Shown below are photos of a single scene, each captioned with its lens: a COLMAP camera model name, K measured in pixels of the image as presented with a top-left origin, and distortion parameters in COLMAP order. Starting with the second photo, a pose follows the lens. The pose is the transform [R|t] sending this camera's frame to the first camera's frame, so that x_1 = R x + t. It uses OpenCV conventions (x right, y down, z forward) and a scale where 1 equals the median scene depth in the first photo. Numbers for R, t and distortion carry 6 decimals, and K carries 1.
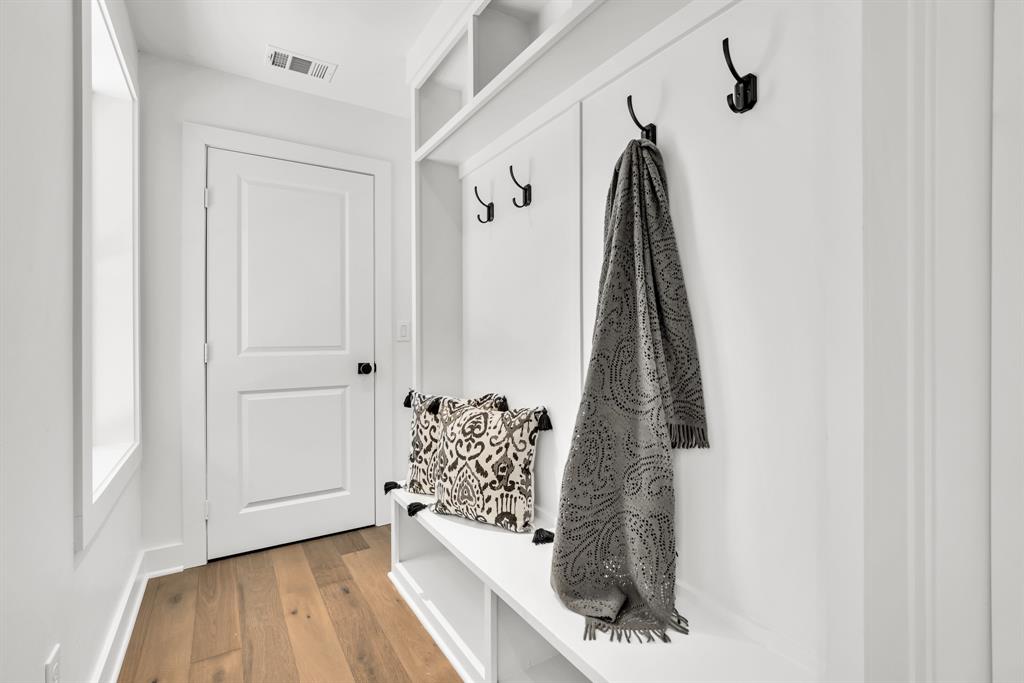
lens RADIAL K [[489.2, 0, 516.4], [0, 489.2, 343.6], [0, 0, 1]] dist [-0.012376, 0.000485]
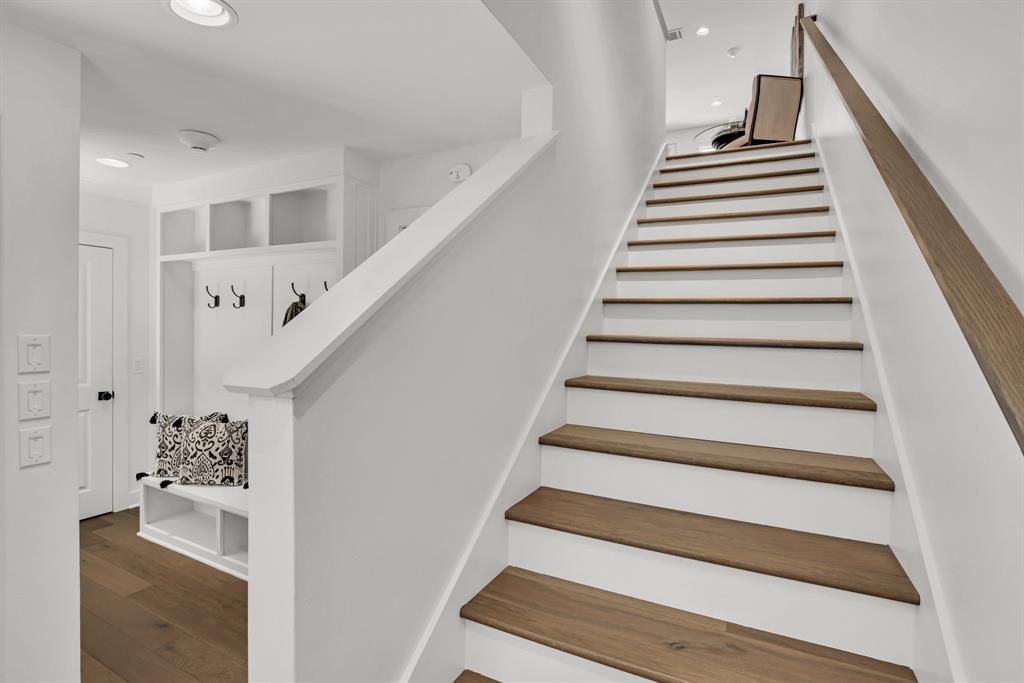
lens RADIAL K [[489.2, 0, 505.0], [0, 489.2, 343.8], [0, 0, 1]] dist [-0.012376, 0.000485]
pose [[0.869793, 0.011284, 0.493287, -0.021328], [-0.017303, 0.999821, 0.007638, -0.191494], [-0.493113, -0.015179, 0.869833, -1.099944]]
